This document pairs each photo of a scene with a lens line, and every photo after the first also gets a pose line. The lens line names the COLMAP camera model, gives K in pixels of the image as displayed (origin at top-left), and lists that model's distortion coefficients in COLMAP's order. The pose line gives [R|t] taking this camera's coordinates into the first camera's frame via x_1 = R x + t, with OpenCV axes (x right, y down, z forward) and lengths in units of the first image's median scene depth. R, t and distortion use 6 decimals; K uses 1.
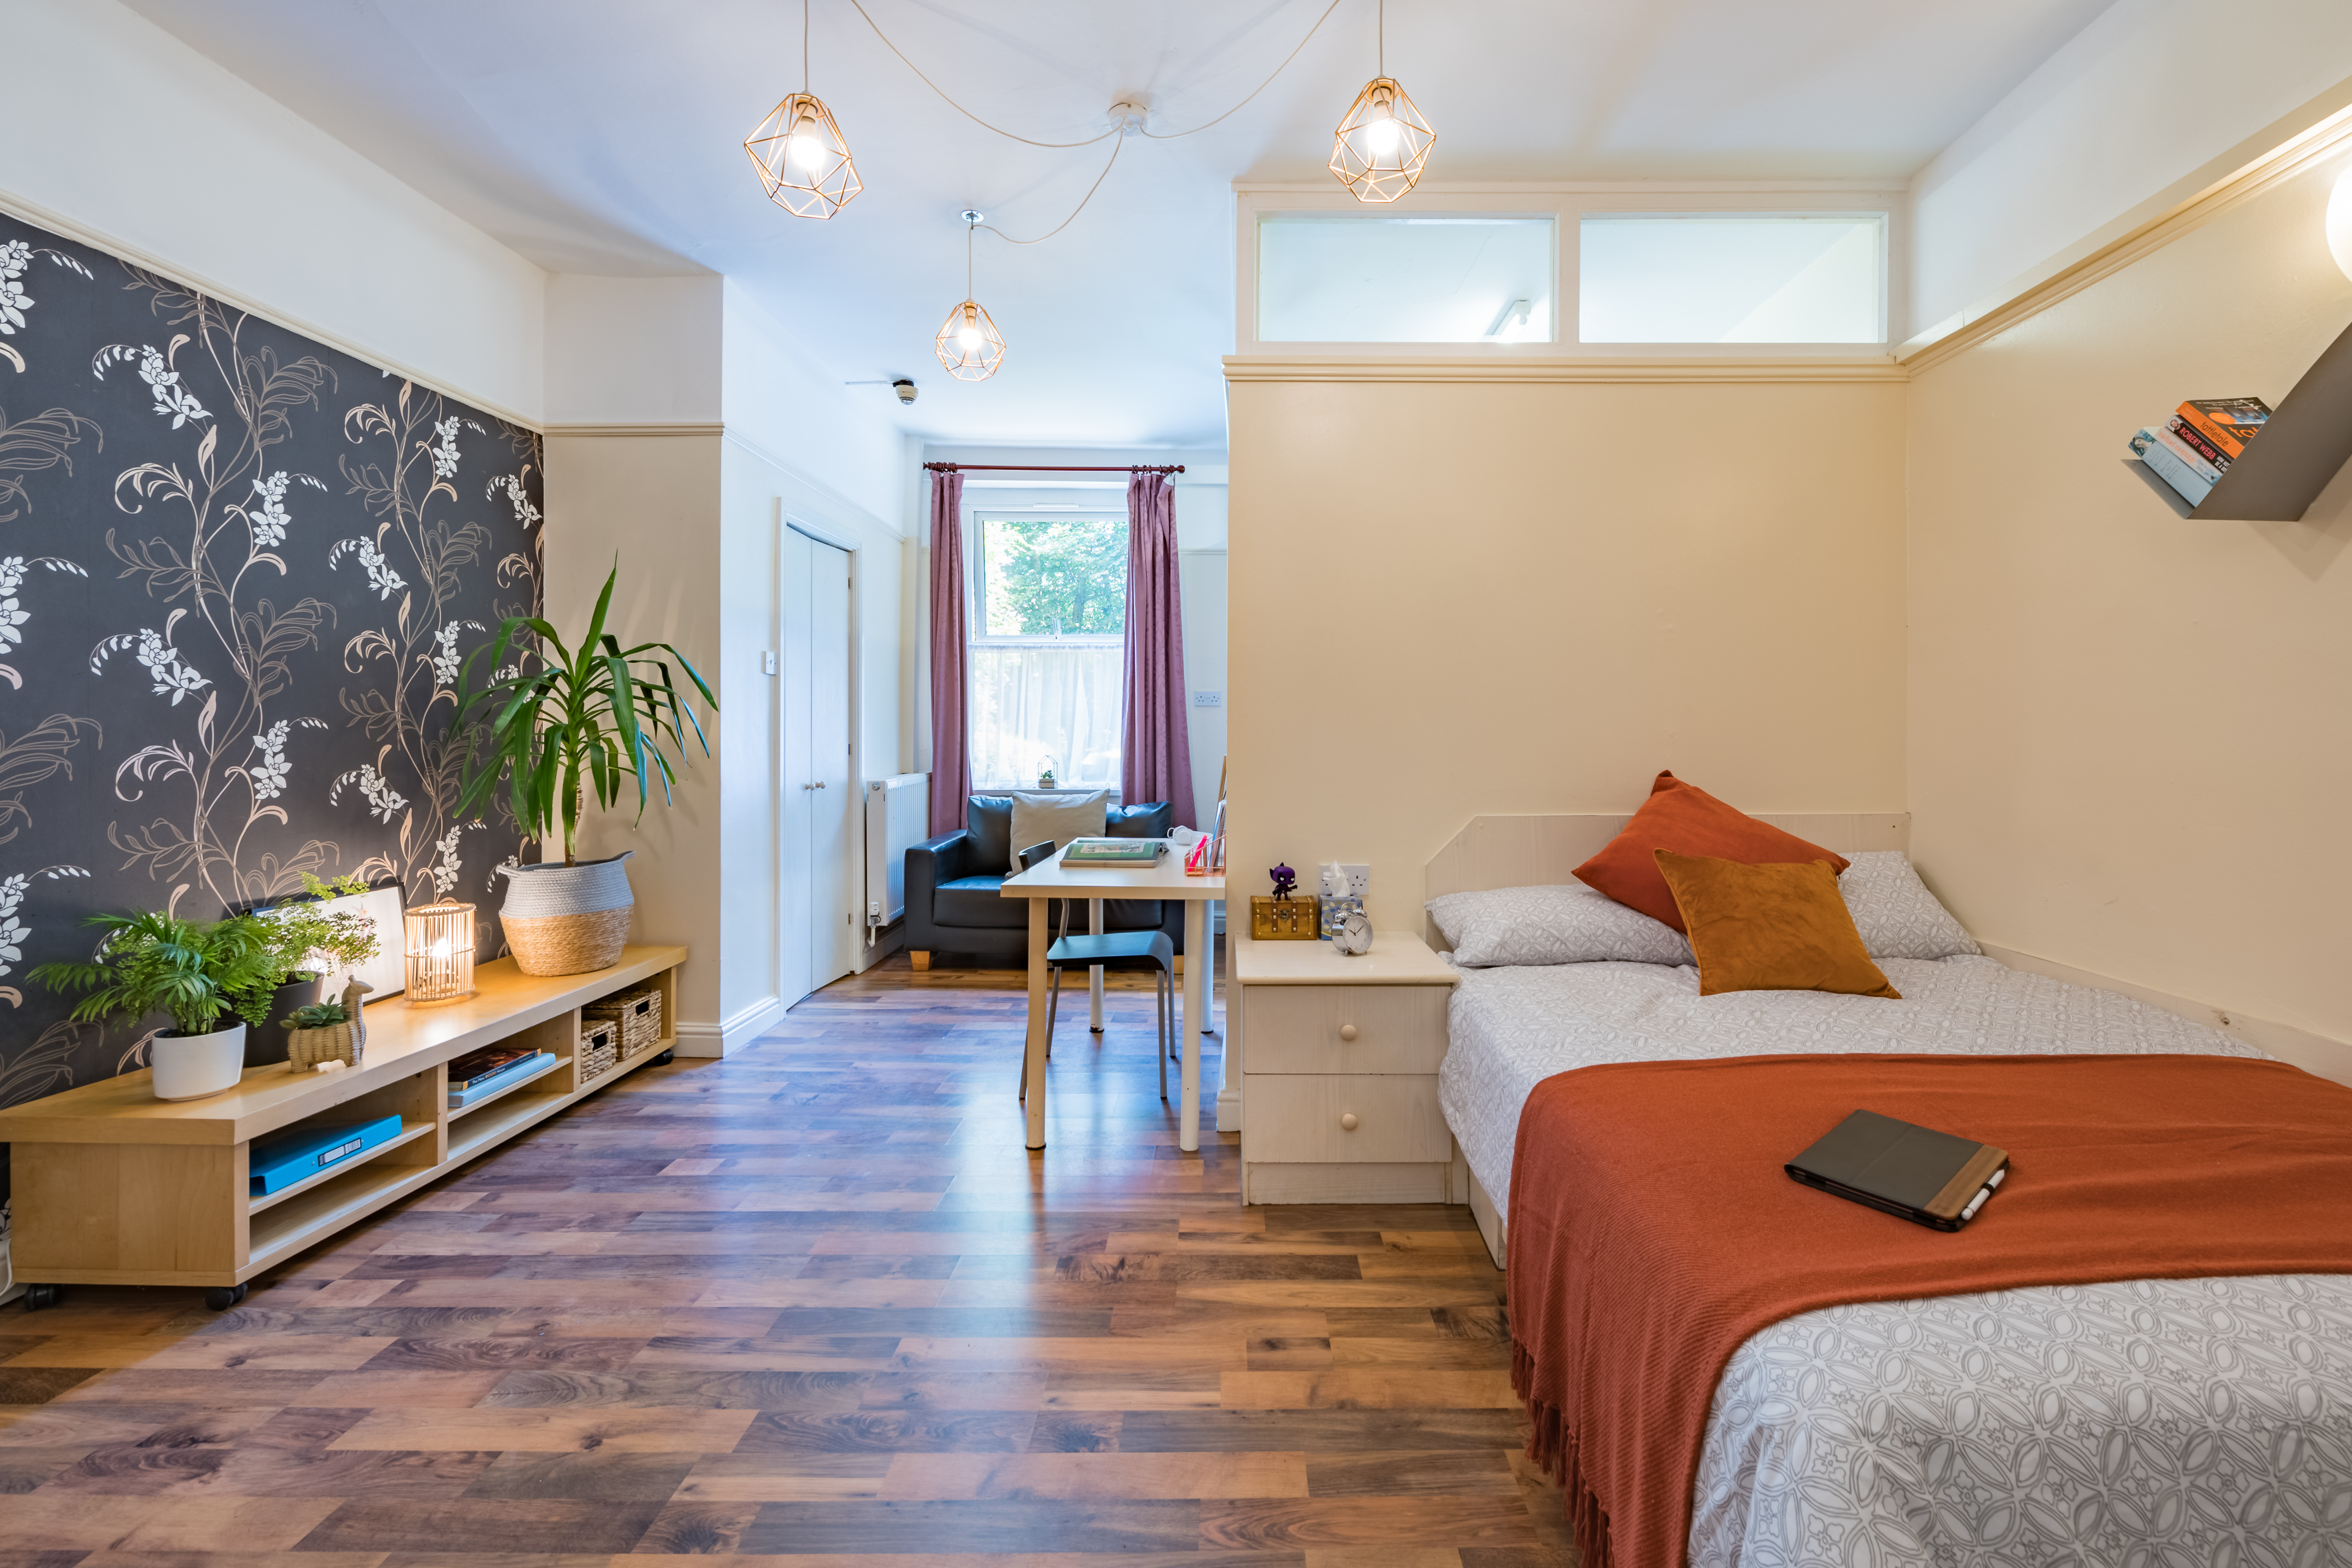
lens RADIAL K [[901.5, 0, 1185.9], [0, 901.5, 726.4], [0, 0, 1]] dist [0.003100, -0.002601]
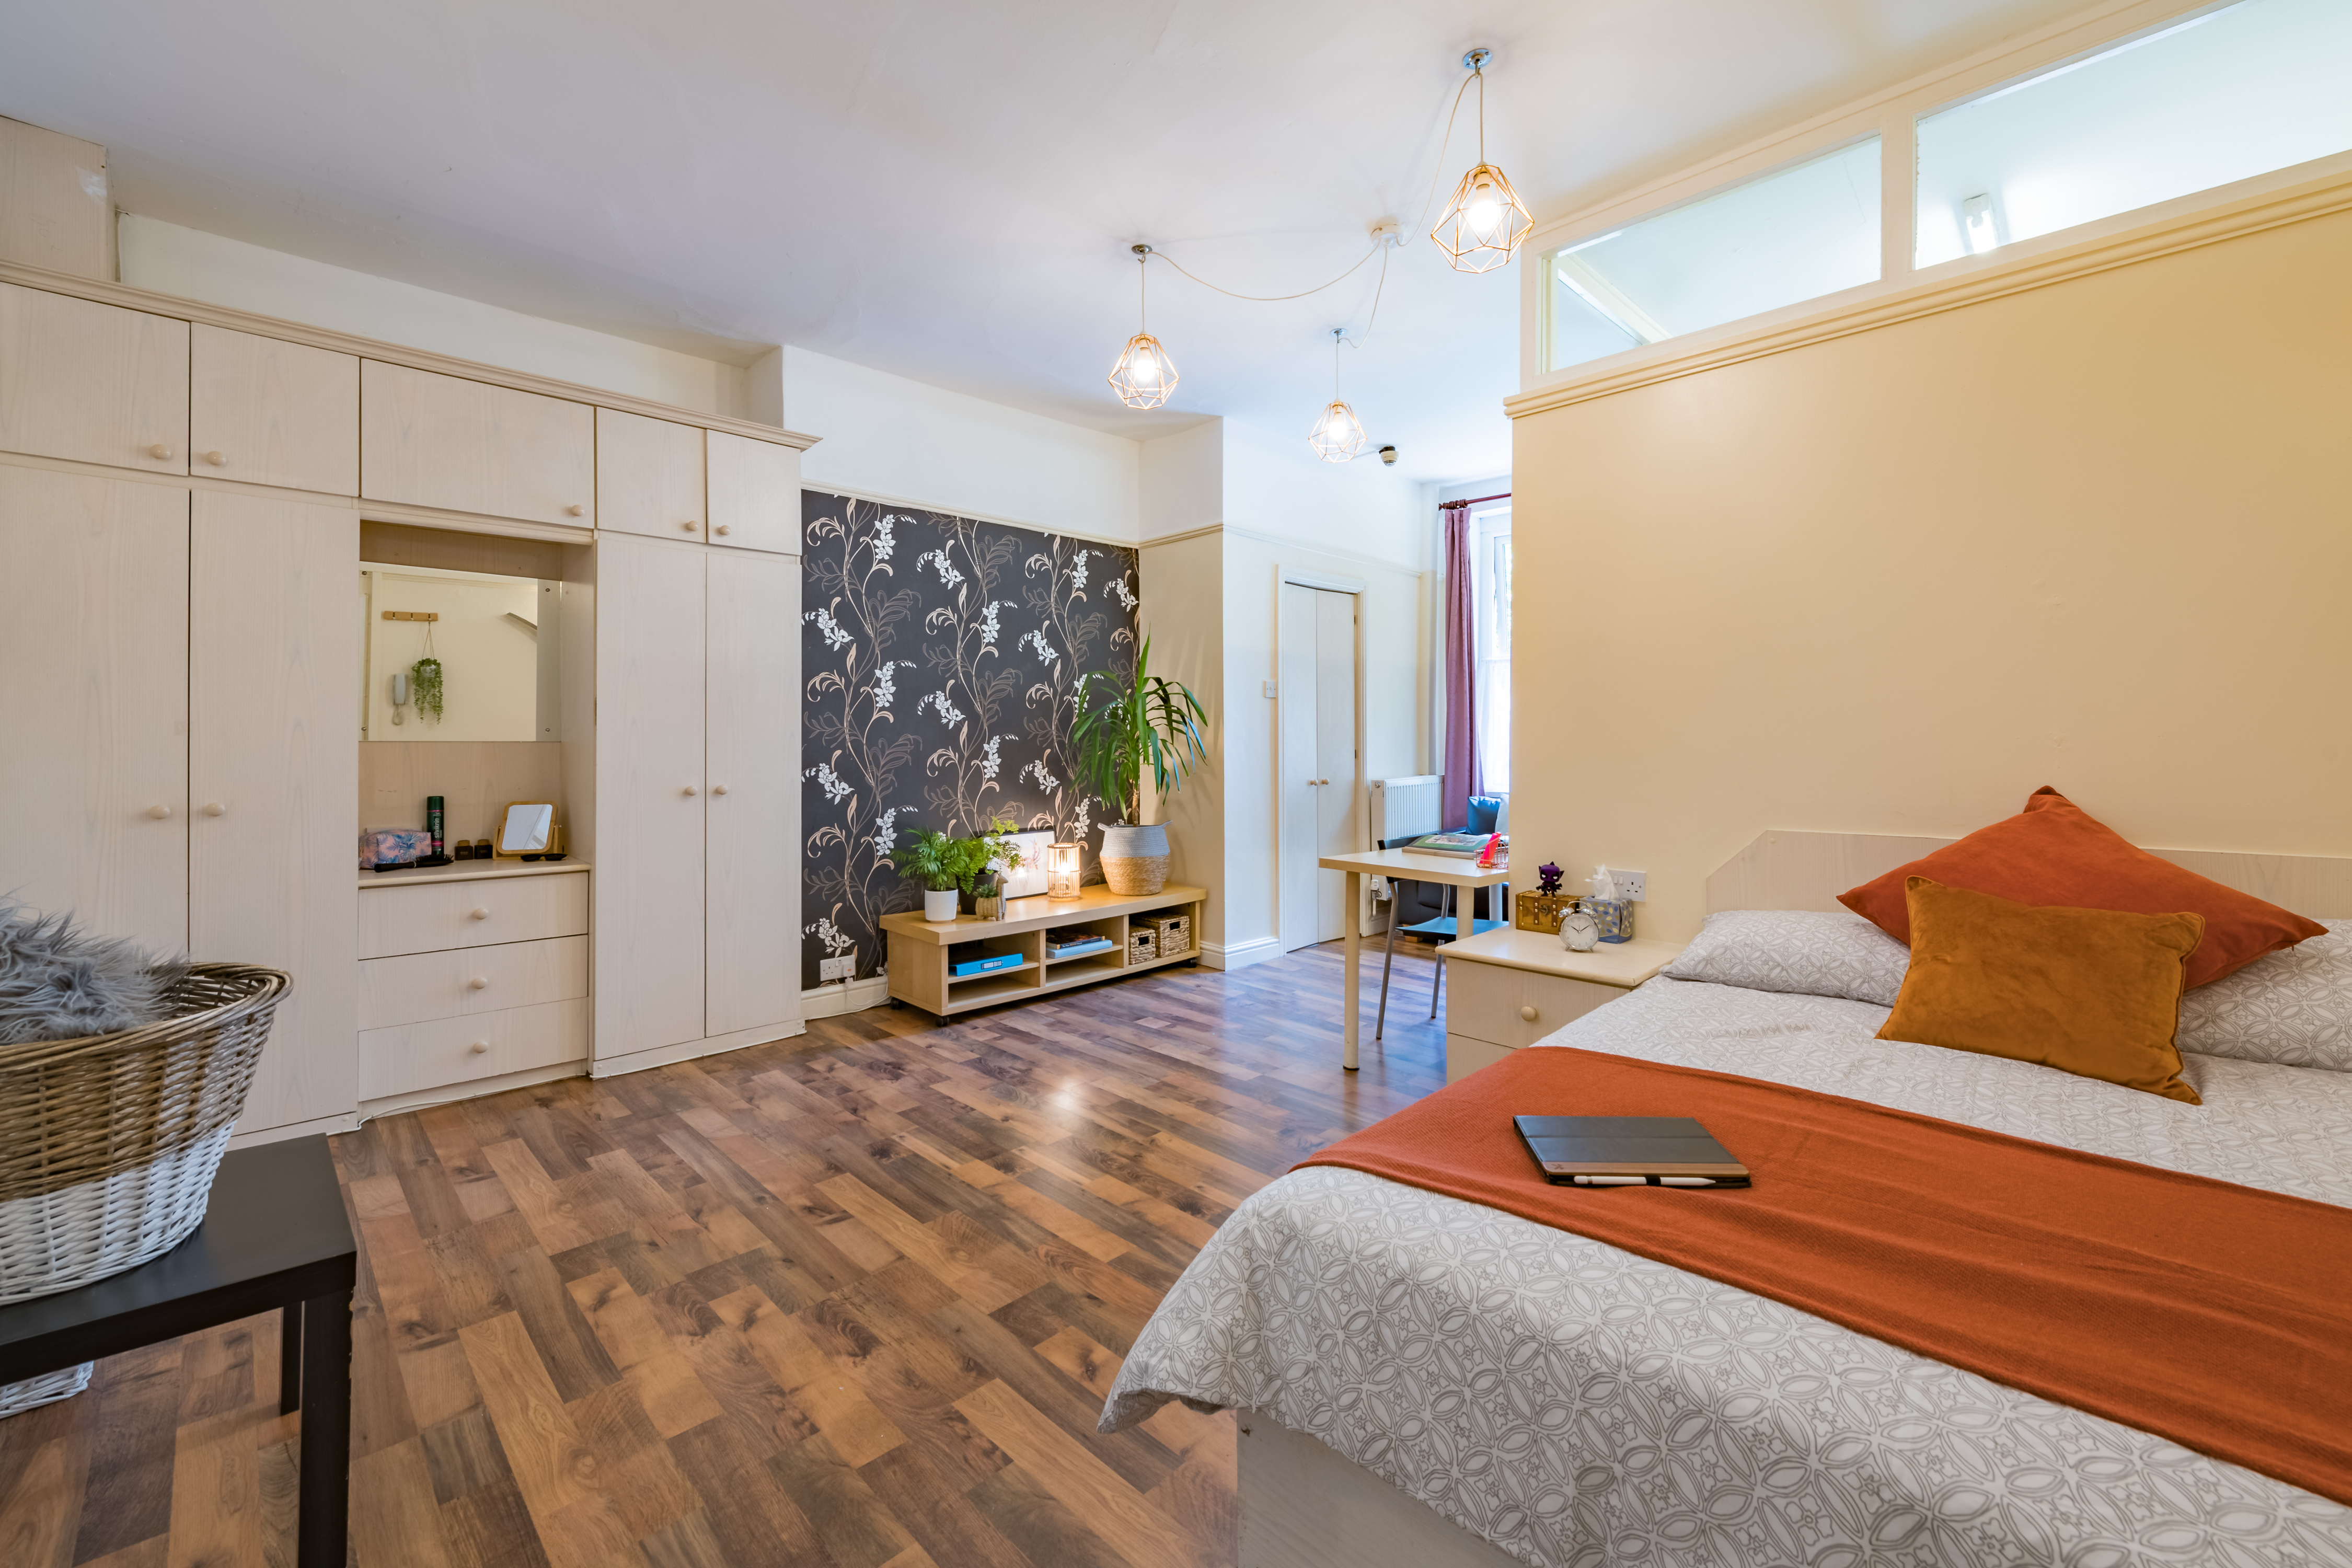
lens RADIAL K [[890.3, 0, 1240.8], [0, 890.3, 739.1], [0, 0, 1]] dist [0.001628, -0.000309]
pose [[0.748850, -0.004701, -0.662722, 0.570528], [0.009466, 0.999949, 0.003603, -0.001638], [0.662671, -0.008971, 0.748857, -0.036815]]
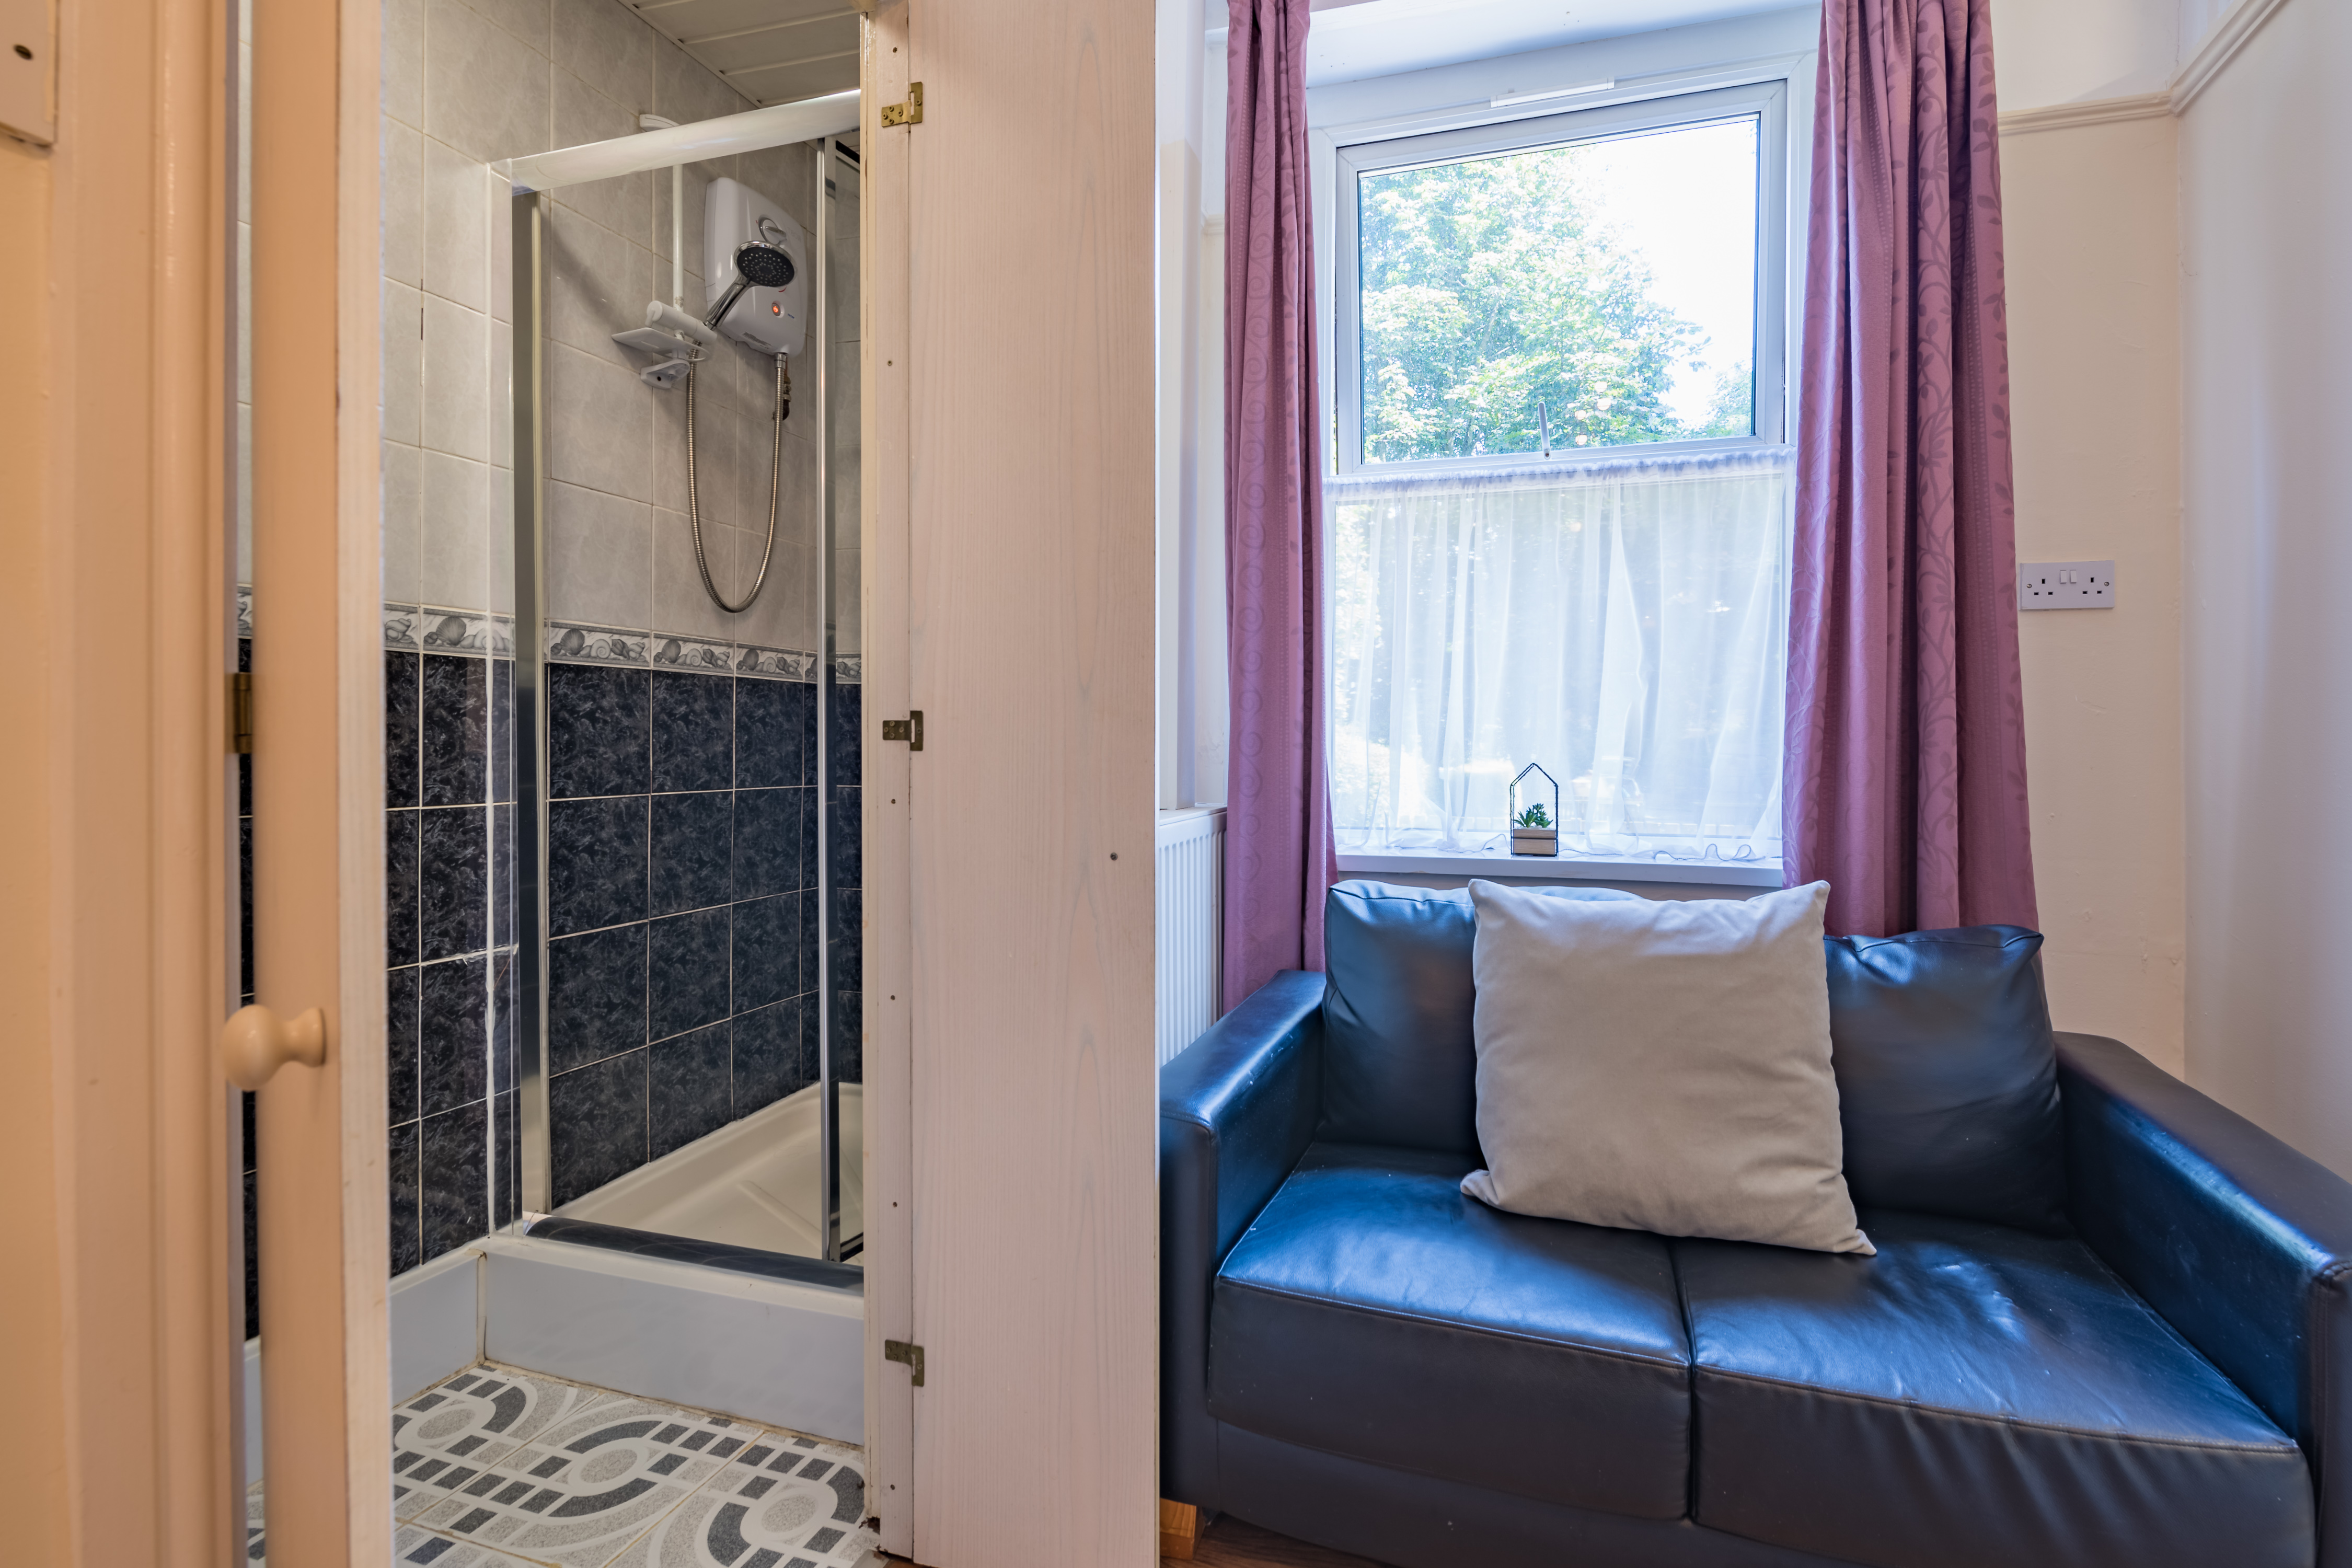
lens RADIAL K [[923.7, 0, 1293.3], [0, 923.7, 751.7], [0, 0, 1]] dist [-0.001621, -0.000353]
pose [[0.969823, 0.003421, -0.243784, -0.349000], [0.000081, 0.999897, 0.014351, 0.048870], [0.243808, -0.013937, 0.969723, 1.360809]]
